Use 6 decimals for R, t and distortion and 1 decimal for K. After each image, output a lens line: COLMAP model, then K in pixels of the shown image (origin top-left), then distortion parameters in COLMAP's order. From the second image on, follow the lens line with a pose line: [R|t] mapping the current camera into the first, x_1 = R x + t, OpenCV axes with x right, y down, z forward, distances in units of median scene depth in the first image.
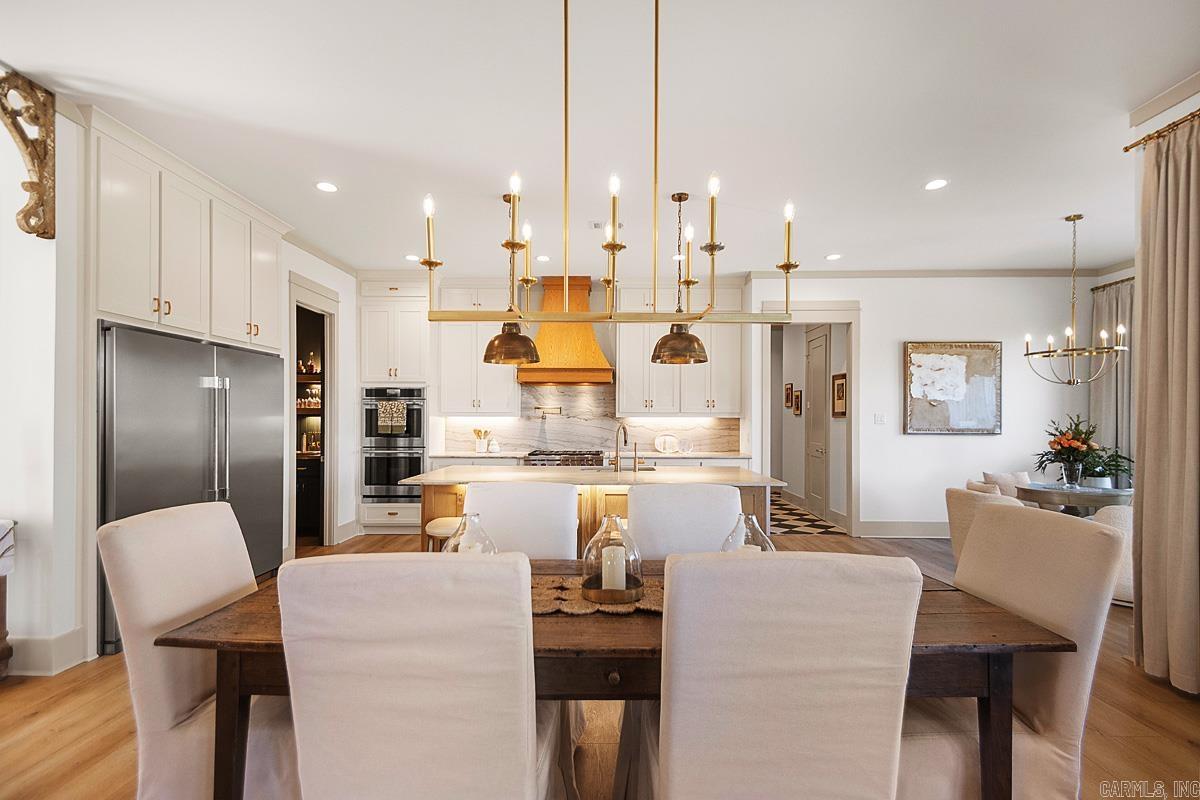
lens RADIAL K [[556.8, 0, 598.8], [0, 556.8, 411.3], [0, 0, 1]] dist [0.008106, -0.004766]
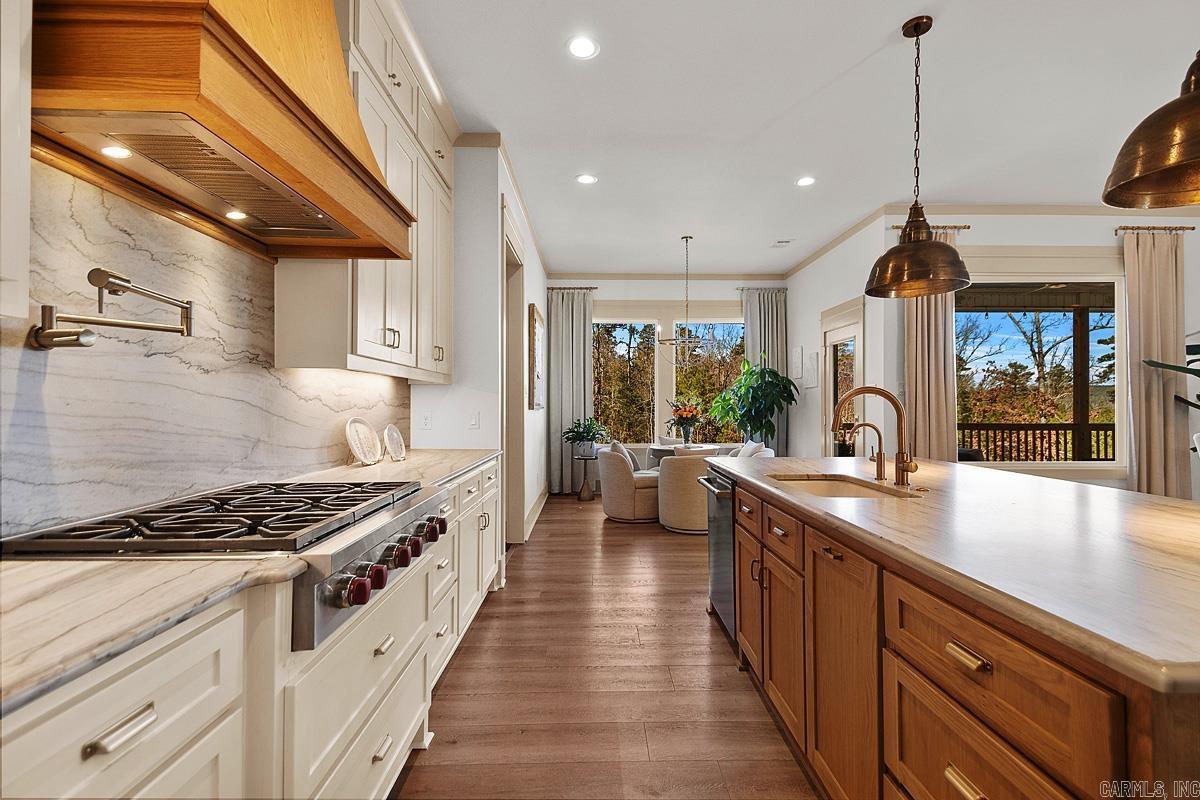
lens RADIAL K [[556.8, 0, 604.2], [0, 556.8, 399.5], [0, 0, 1]] dist [0.008106, -0.004766]
pose [[-0.053453, 0.009393, 0.998526, -0.291932], [-0.009596, 0.999905, -0.009920, 0.030131], [-0.998524, -0.010112, -0.053358, 0.856287]]
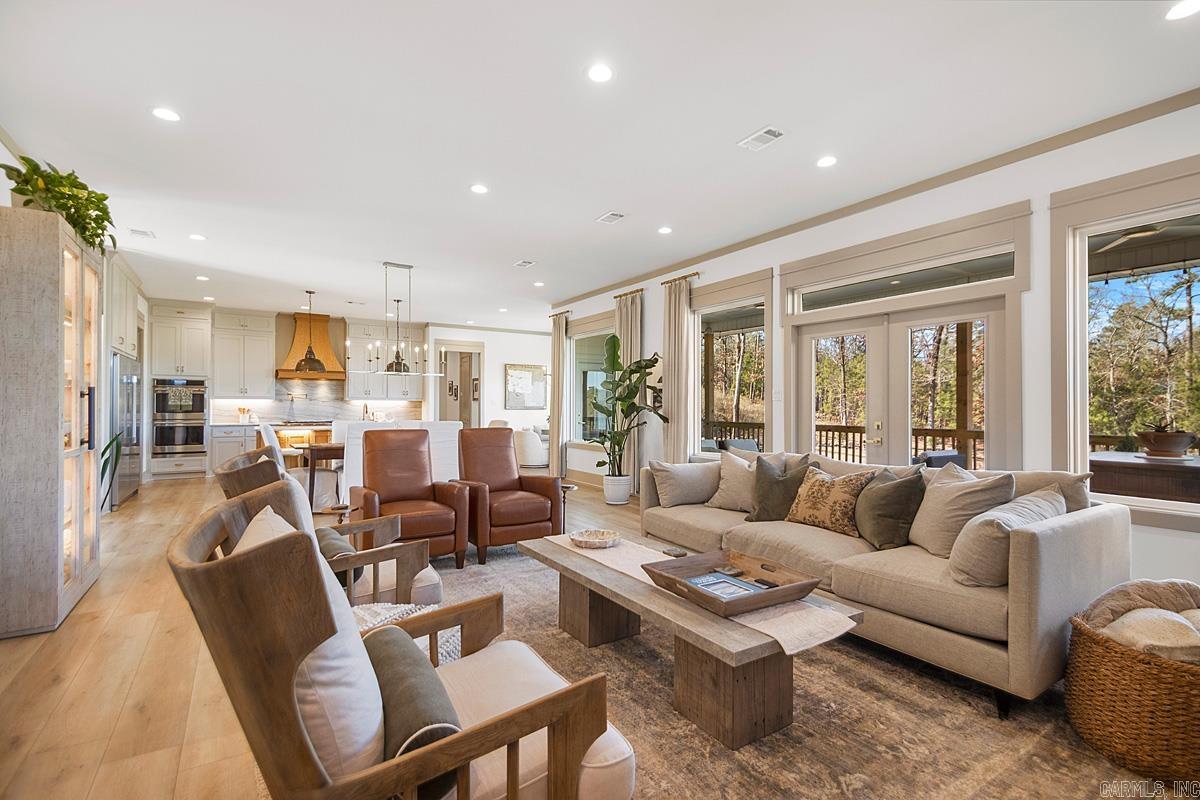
lens RADIAL K [[556.8, 0, 619.9], [0, 556.8, 400.1], [0, 0, 1]] dist [0.008106, -0.004766]
pose [[0.816725, 0.006254, 0.576993, -0.259648], [-0.006206, 0.999979, -0.002055, 0.008395], [-0.576994, -0.001902, 0.816746, -0.830235]]
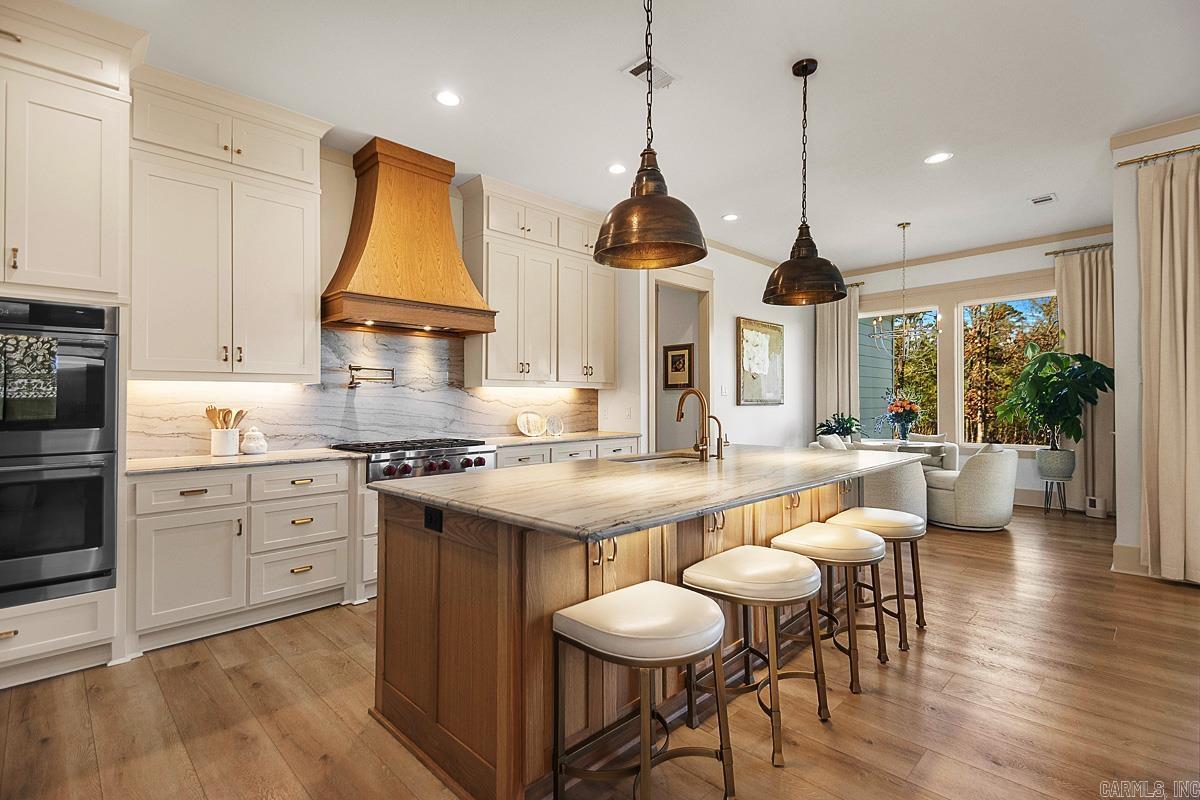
lens RADIAL K [[556.8, 0, 599.5], [0, 556.8, 390.6], [0, 0, 1]] dist [0.008106, -0.004766]
pose [[0.692907, 0.008713, 0.720974, -0.347135], [0.004297, 0.999859, -0.016213, 0.026744], [-0.721014, 0.014332, 0.692772, 0.431712]]
